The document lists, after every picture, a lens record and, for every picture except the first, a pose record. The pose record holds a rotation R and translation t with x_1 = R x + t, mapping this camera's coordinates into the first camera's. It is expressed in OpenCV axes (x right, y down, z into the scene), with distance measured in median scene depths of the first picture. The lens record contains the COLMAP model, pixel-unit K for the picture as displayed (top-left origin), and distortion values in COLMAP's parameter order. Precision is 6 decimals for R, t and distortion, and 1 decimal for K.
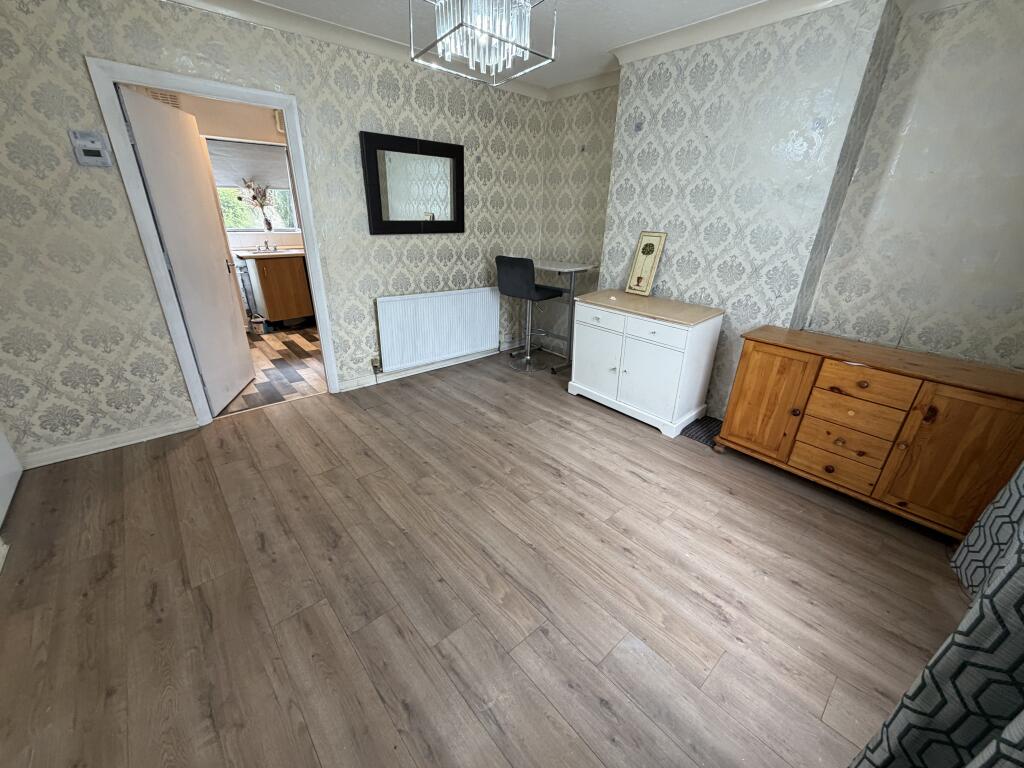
lens RADIAL K [[404.3, 0, 508.7], [0, 404.3, 383.5], [0, 0, 1]] dist [-0.000160, -0.000335]
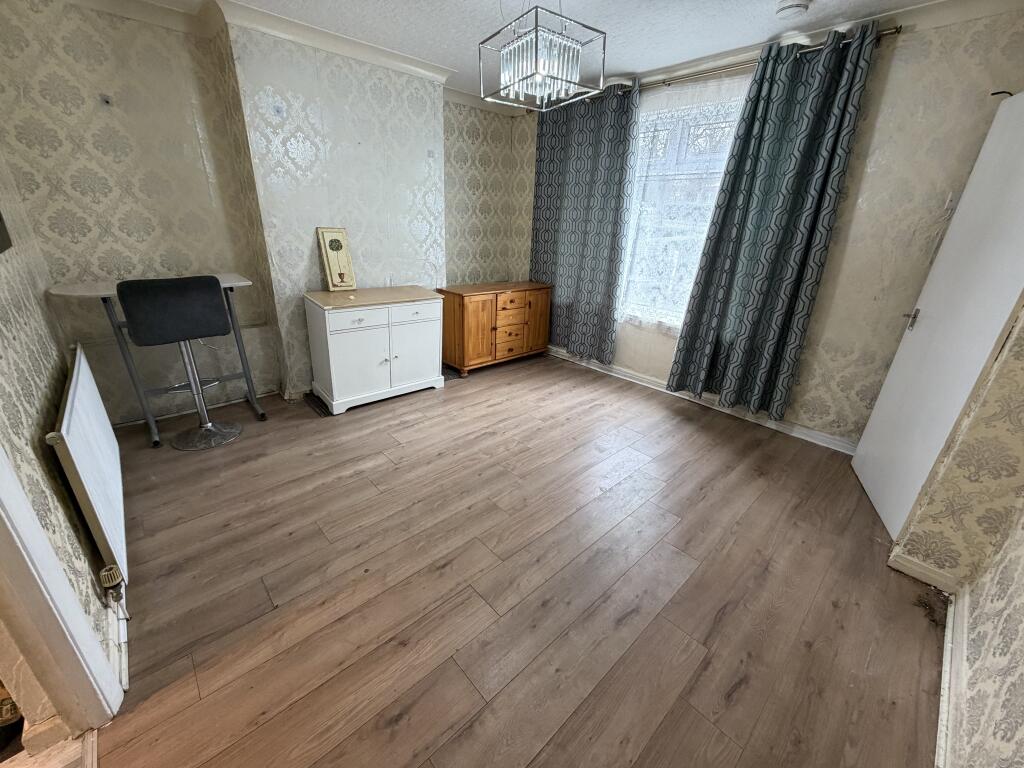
lens RADIAL K [[404.3, 0, 512.0], [0, 404.3, 383.8], [0, 0, 1]] dist [-0.000160, -0.000335]
pose [[-0.016934, -0.397581, 0.917411, -0.873338], [0.355358, 0.855244, 0.377199, -0.315934], [-0.934577, 0.332396, 0.126801, 0.702024]]
